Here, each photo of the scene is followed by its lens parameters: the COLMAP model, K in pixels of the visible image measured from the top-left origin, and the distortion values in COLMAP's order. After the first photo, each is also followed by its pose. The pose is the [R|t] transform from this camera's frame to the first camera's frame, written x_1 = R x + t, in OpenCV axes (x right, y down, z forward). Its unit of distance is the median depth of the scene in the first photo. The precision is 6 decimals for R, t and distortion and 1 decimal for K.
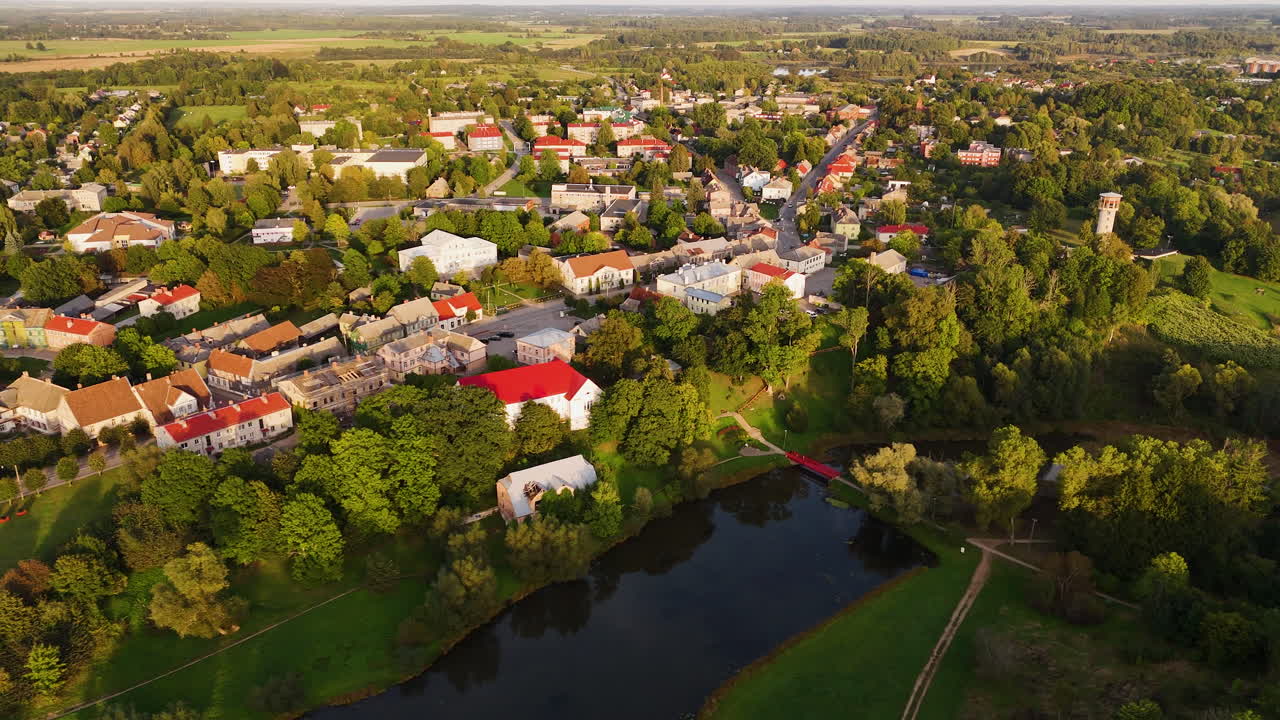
lens RADIAL K [[947.1, 0, 640.0], [0, 947.1, 360.0], [0, 0, 1]] dist [0.073642, -0.075254]
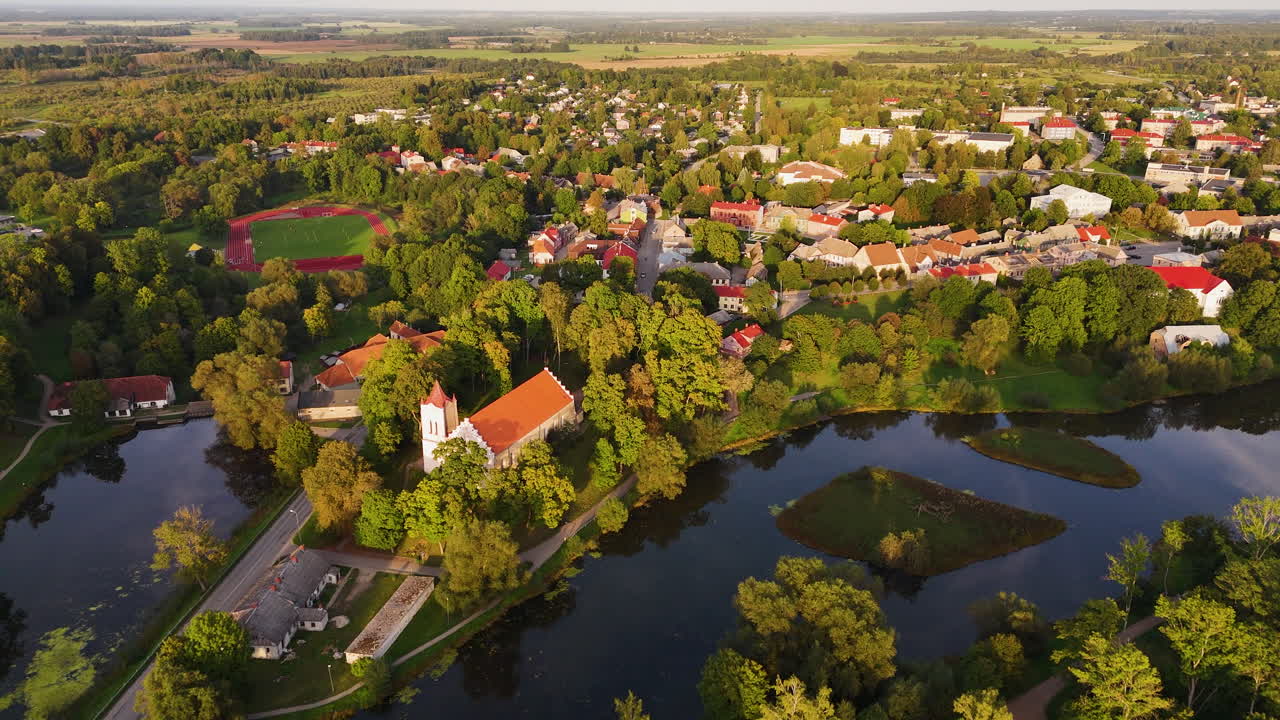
lens RADIAL K [[947.1, 0, 640.0], [0, 947.1, 360.0], [0, 0, 1]] dist [0.073642, -0.075254]
pose [[0.885320, 0.160342, -0.436461, -0.059780], [-0.163361, 0.986082, 0.030894, 0.077280], [0.435340, 0.043950, 0.899193, -0.206405]]
